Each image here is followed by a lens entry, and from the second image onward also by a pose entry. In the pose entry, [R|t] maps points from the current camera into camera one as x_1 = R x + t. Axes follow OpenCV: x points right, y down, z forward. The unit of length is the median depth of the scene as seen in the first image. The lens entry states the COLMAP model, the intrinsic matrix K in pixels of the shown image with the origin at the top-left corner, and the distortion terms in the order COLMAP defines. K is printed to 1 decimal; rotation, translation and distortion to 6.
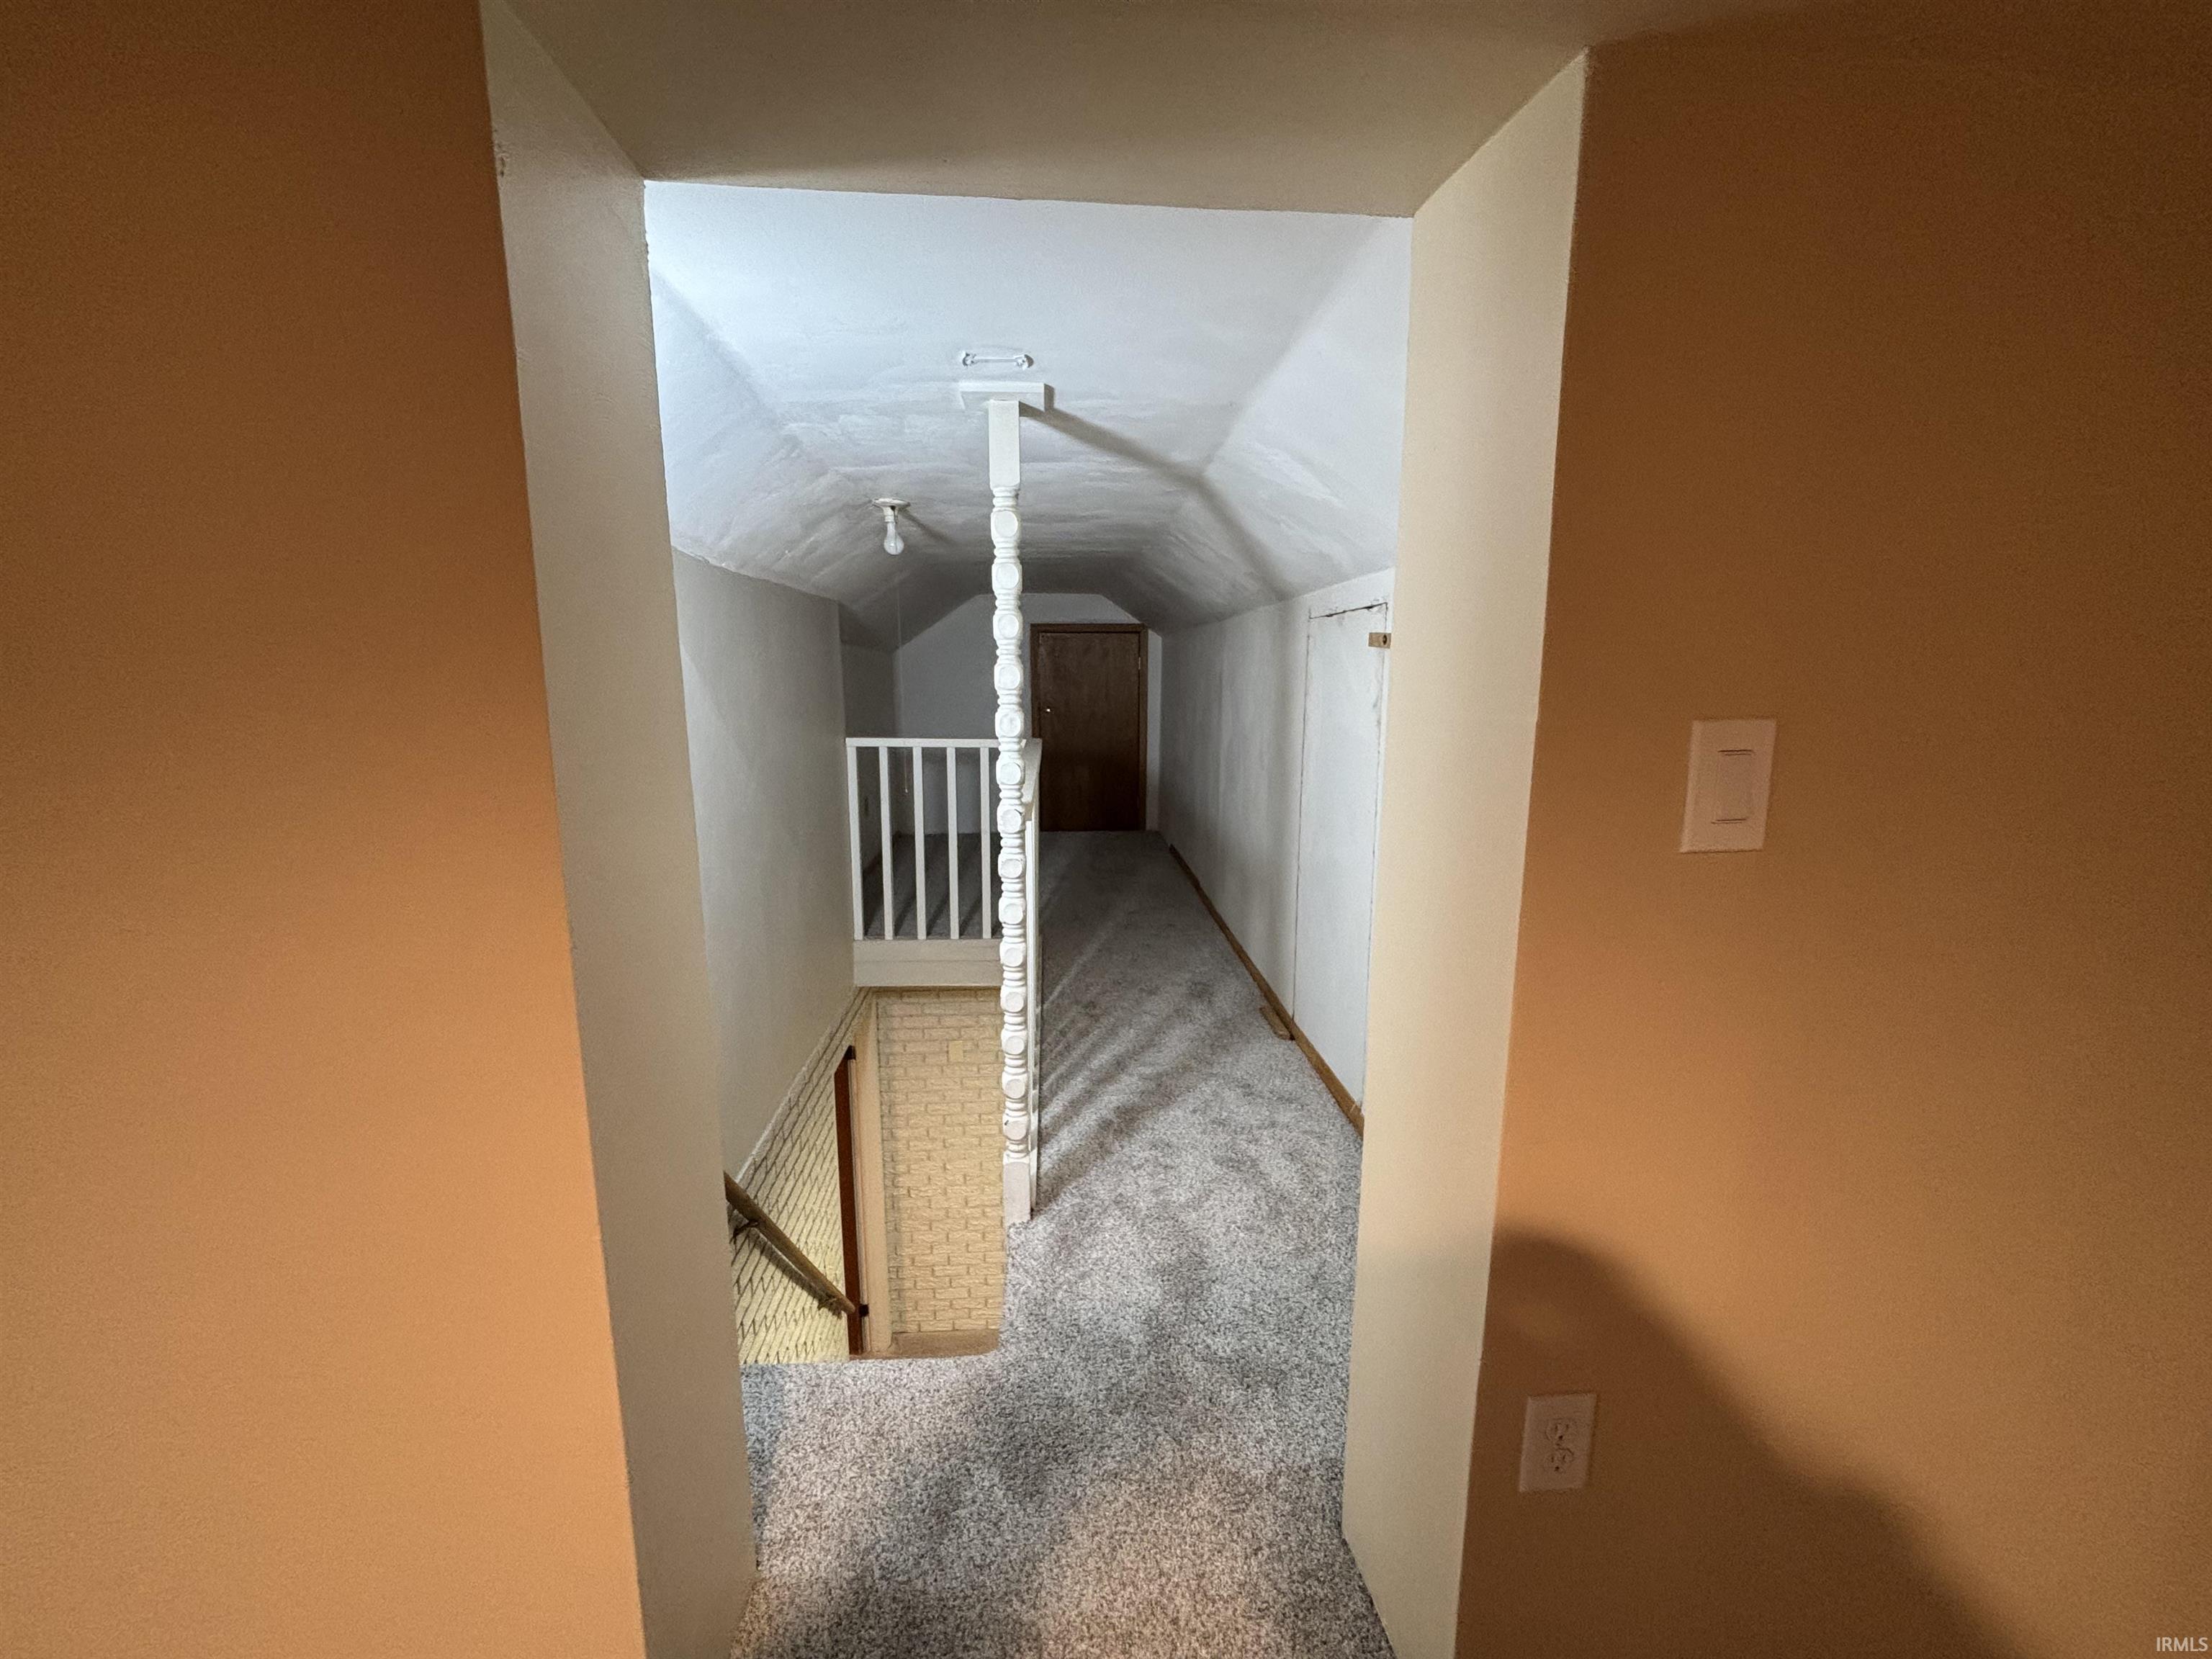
lens RADIAL K [[895.5, 0, 1106.0], [0, 895.5, 829.5], [0, 0, 1]] dist [-0.000762, -0.000242]
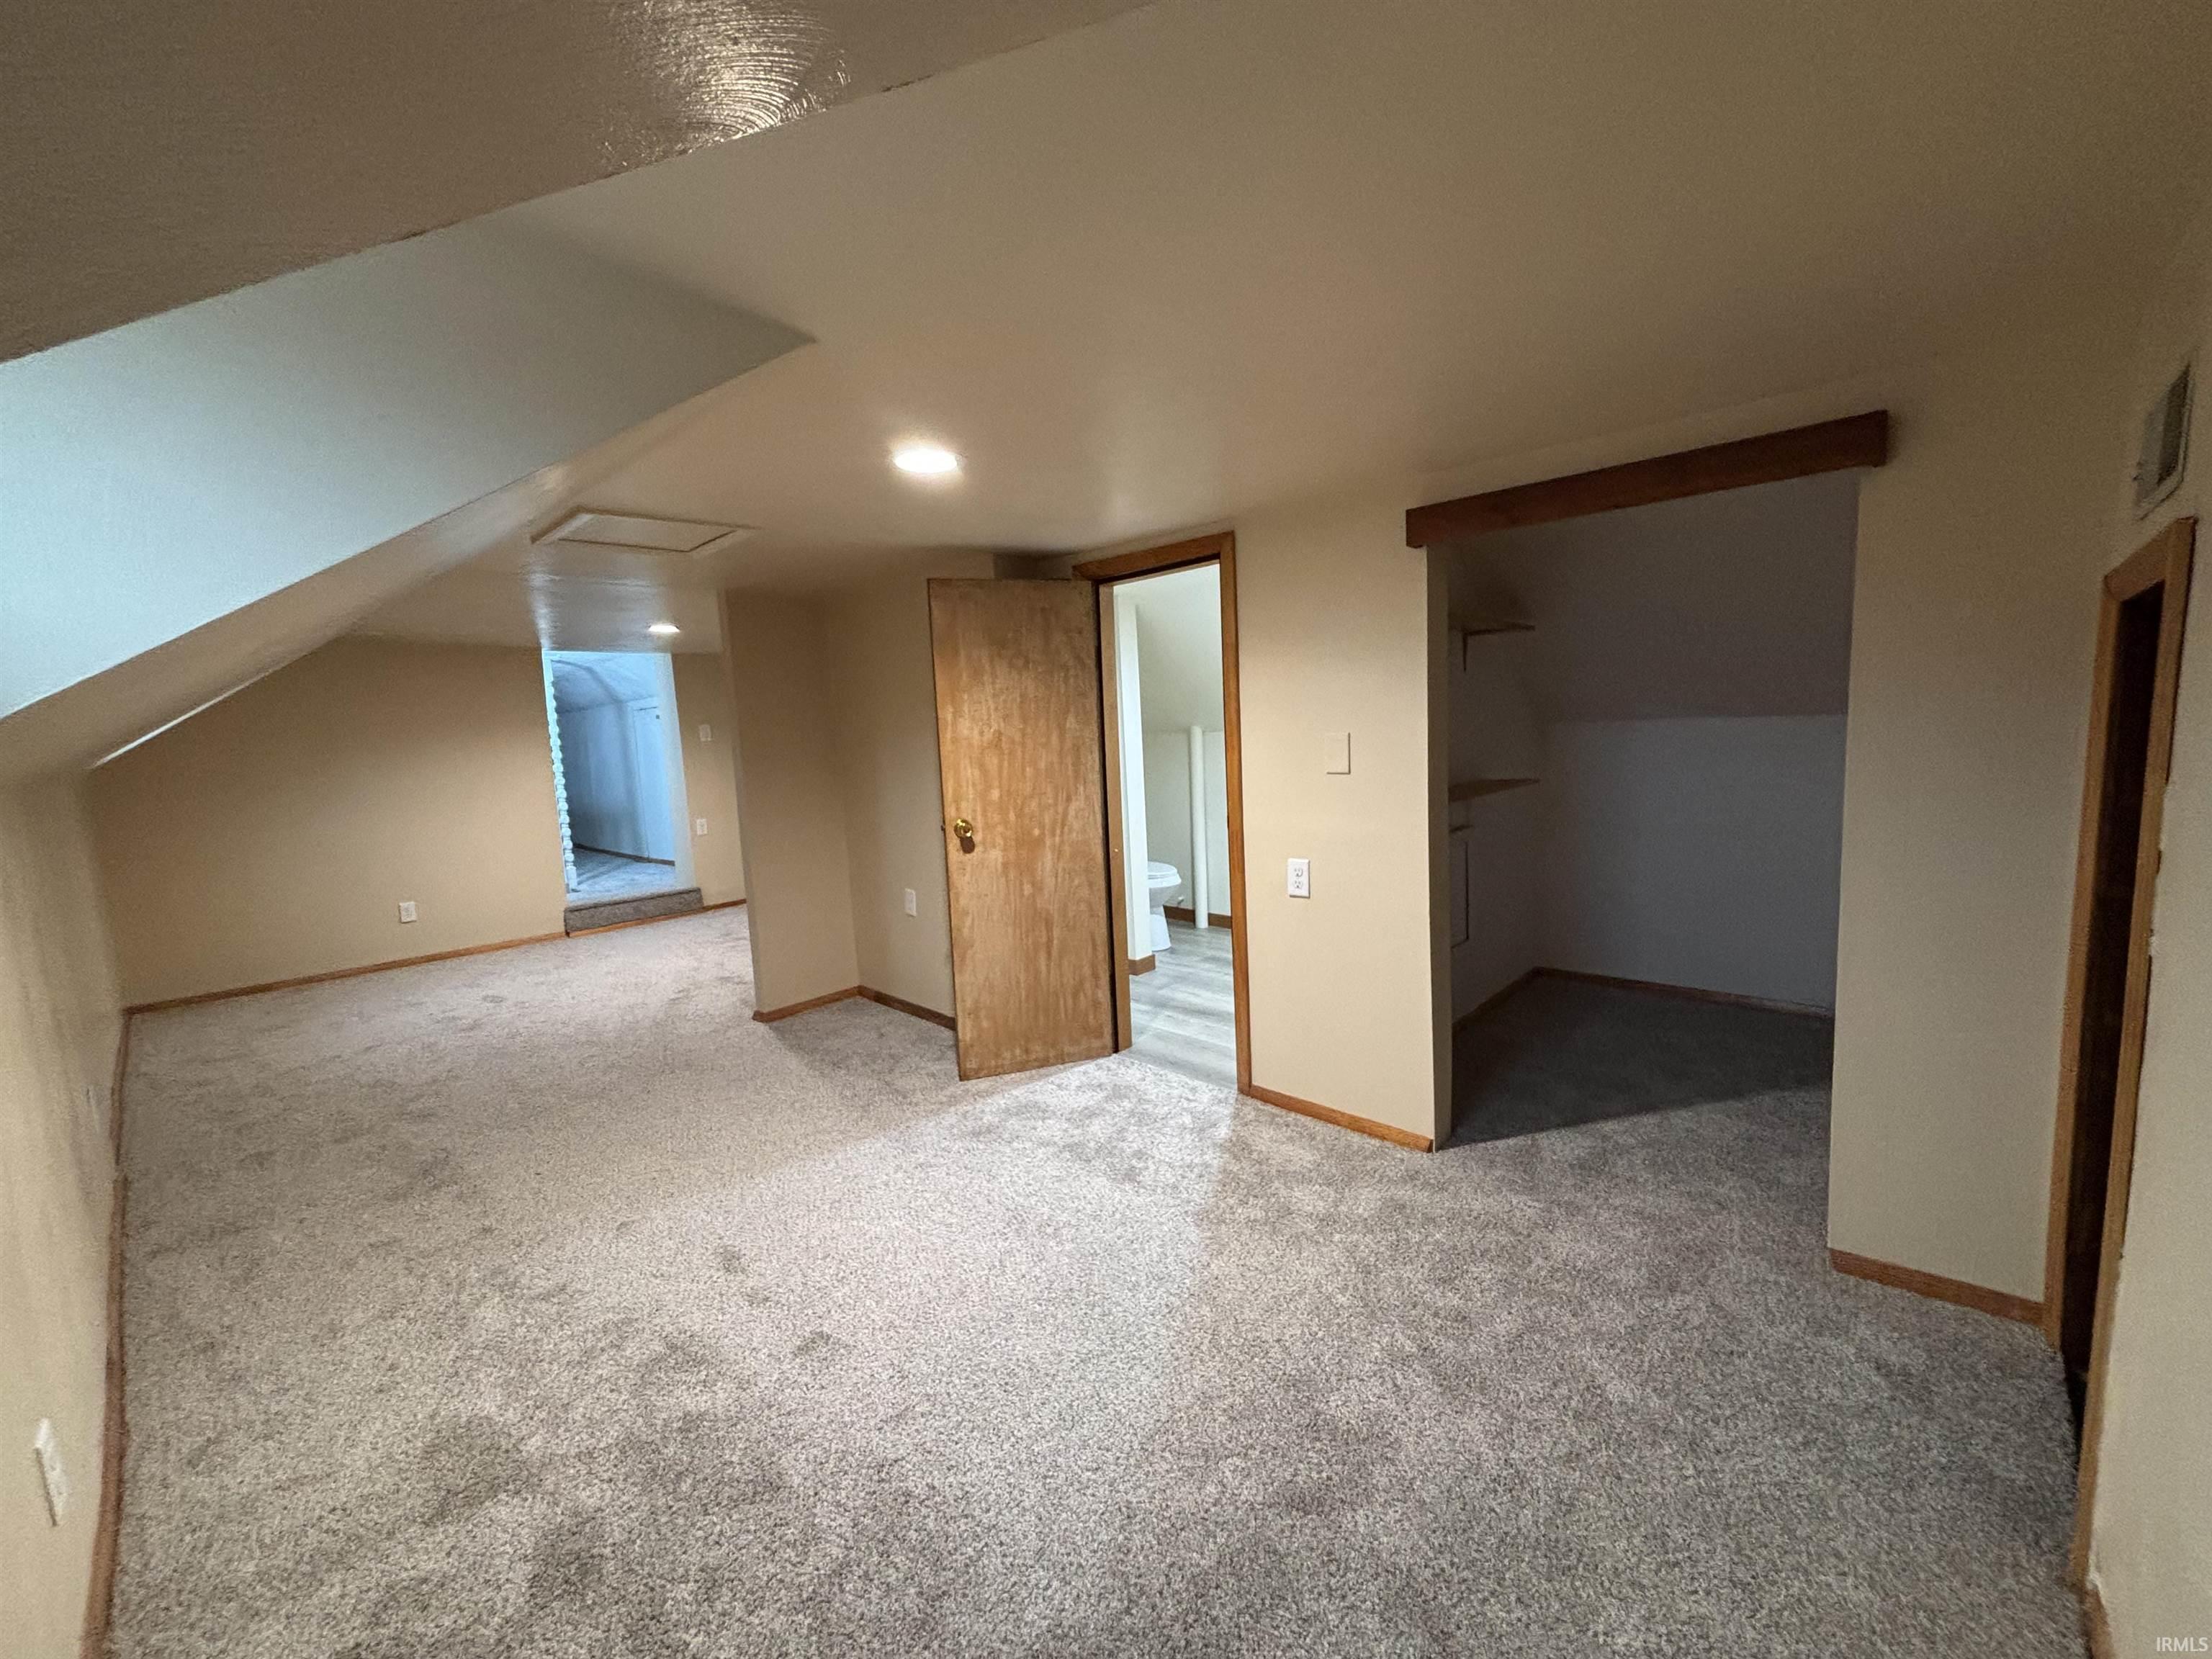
lens RADIAL K [[895.5, 0, 1106.0], [0, 895.5, 829.5], [0, 0, 1]] dist [-0.000762, -0.000242]
pose [[0.734226, -0.122986, 0.667673, -0.763903], [0.172429, 0.984988, -0.008181, 0.529125], [-0.656644, 0.121133, 0.744410, -2.575257]]
